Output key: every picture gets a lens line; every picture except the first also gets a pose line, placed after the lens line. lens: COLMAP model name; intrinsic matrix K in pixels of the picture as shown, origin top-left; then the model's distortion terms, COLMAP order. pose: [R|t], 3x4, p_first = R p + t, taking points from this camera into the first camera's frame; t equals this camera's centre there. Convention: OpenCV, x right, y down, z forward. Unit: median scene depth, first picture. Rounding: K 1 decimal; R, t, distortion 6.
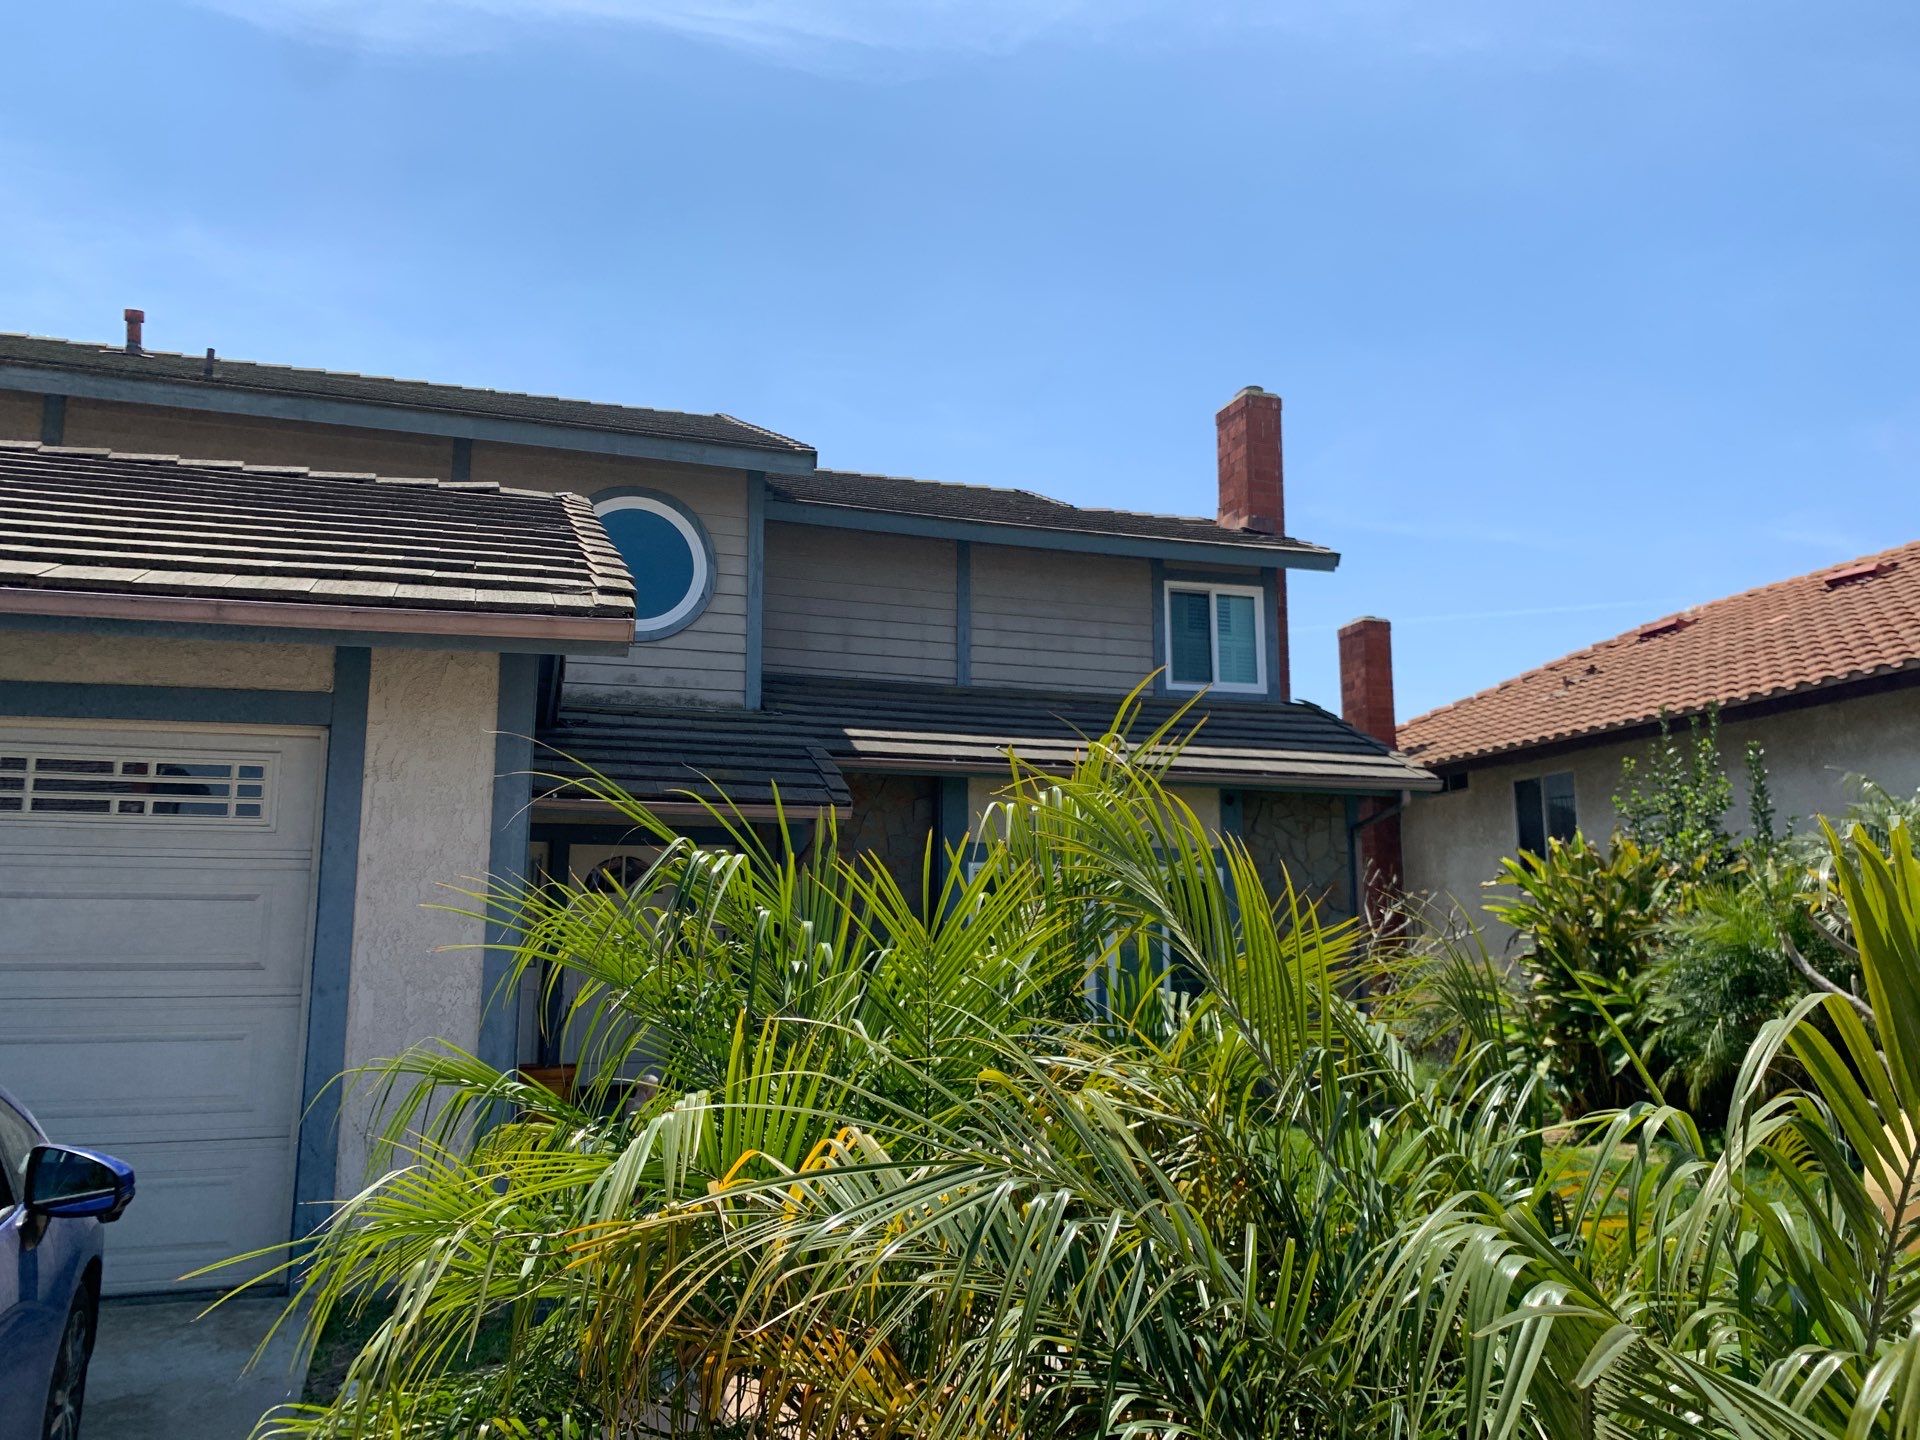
lens RADIAL K [[1441.2, 0, 957.7], [0, 1441.2, 714.9], [0, 0, 1]] dist [0.024776, -0.007021]
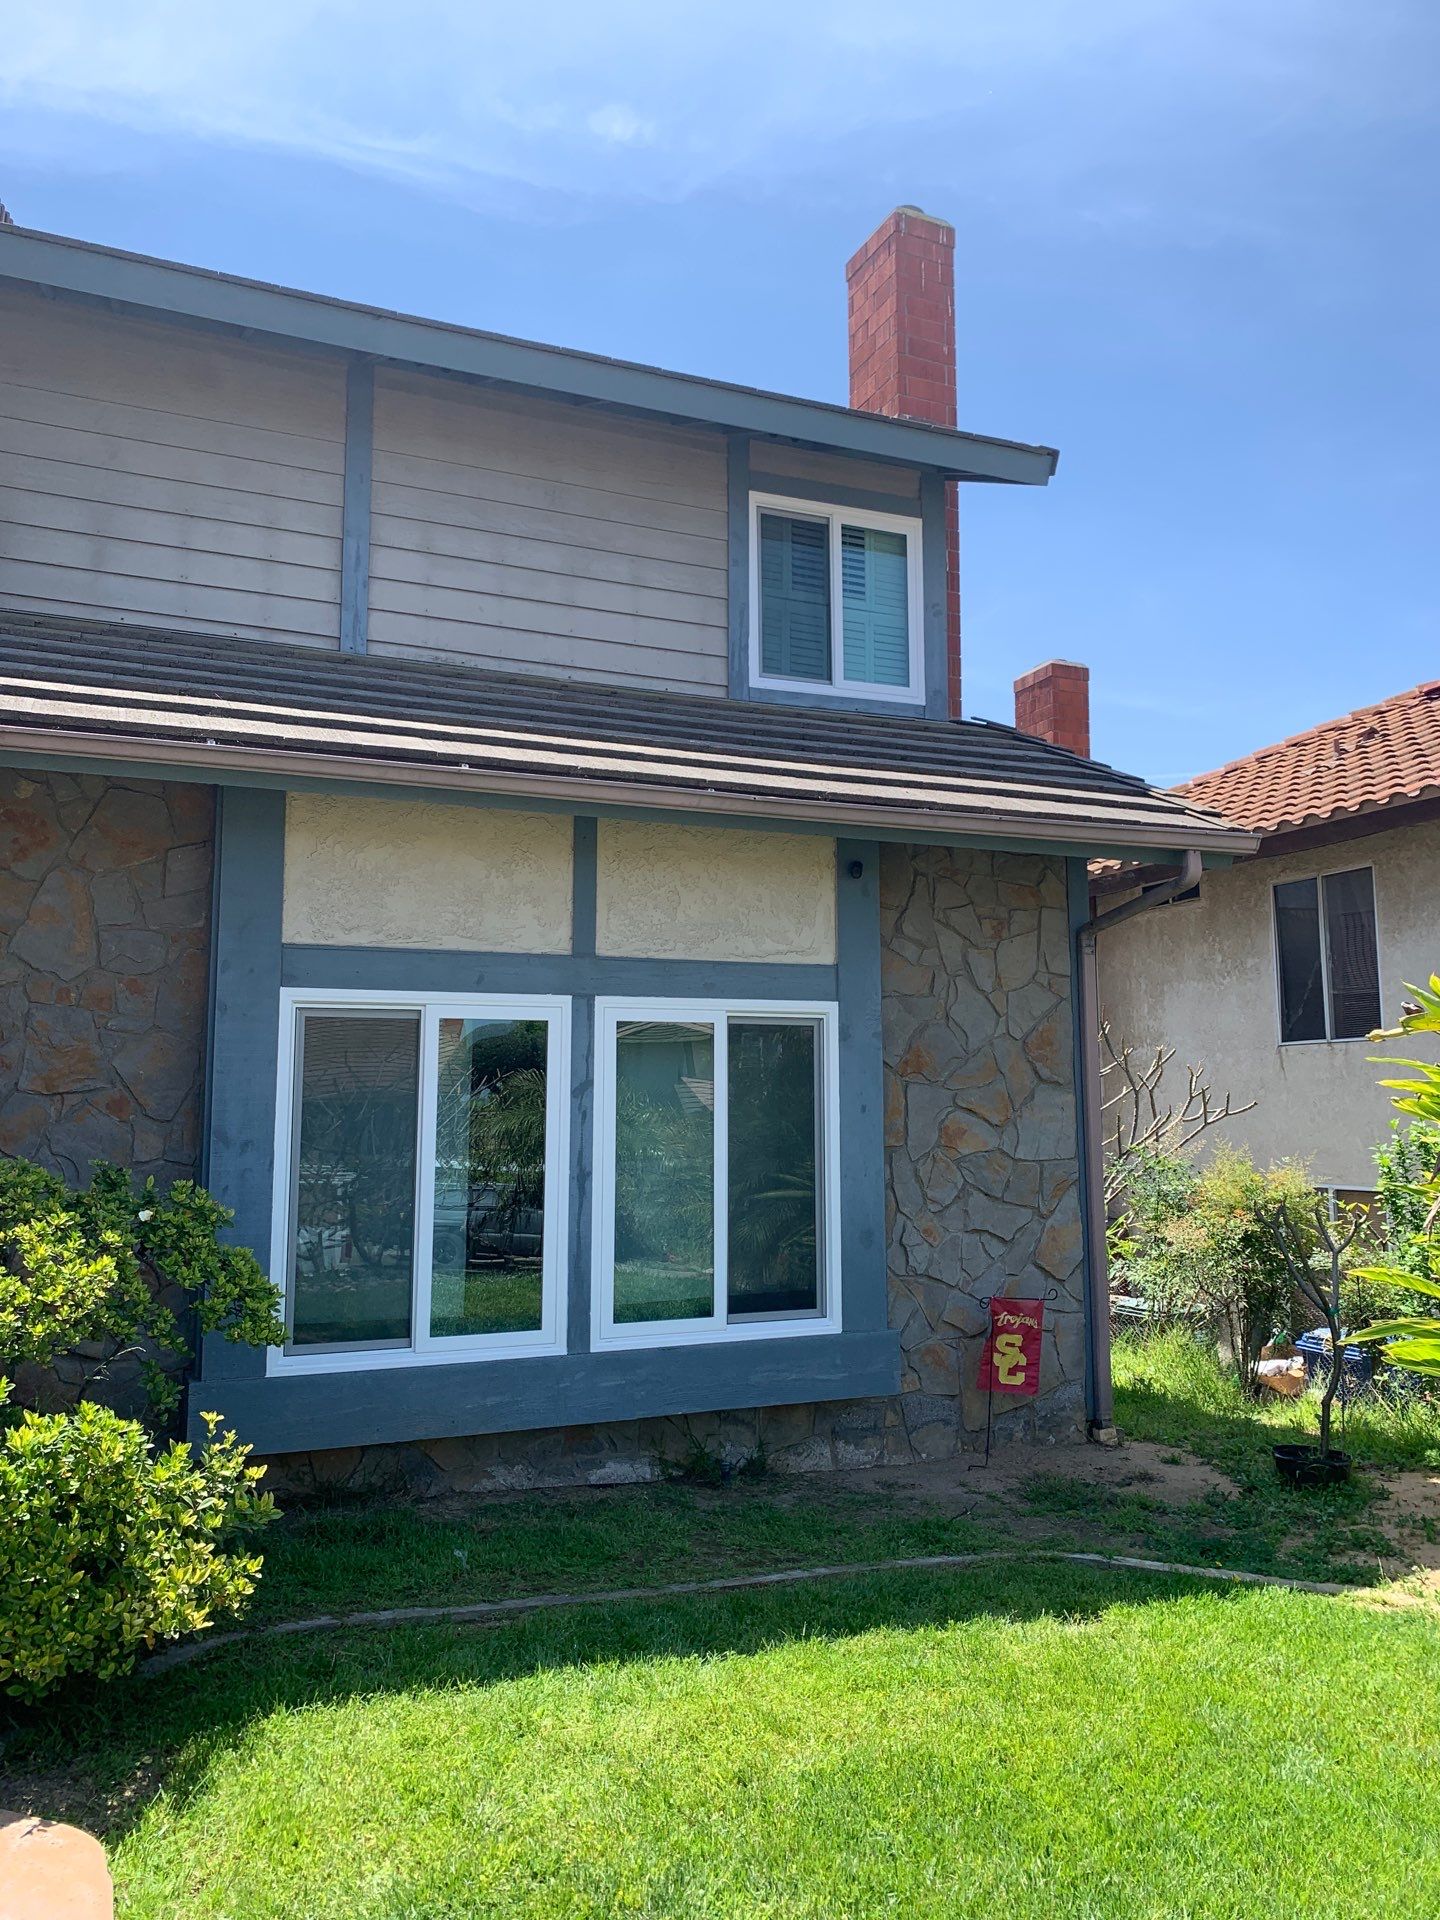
lens RADIAL K [[1441.2, 0, 721.9], [0, 1441.2, 959.7], [0, 0, 1]] dist [0.024776, -0.007021]
pose [[0.996157, 0.002782, 0.087536, 0.083625], [-0.007959, 0.998235, 0.058844, 0.053519], [-0.087218, -0.059315, 0.994422, 0.429900]]
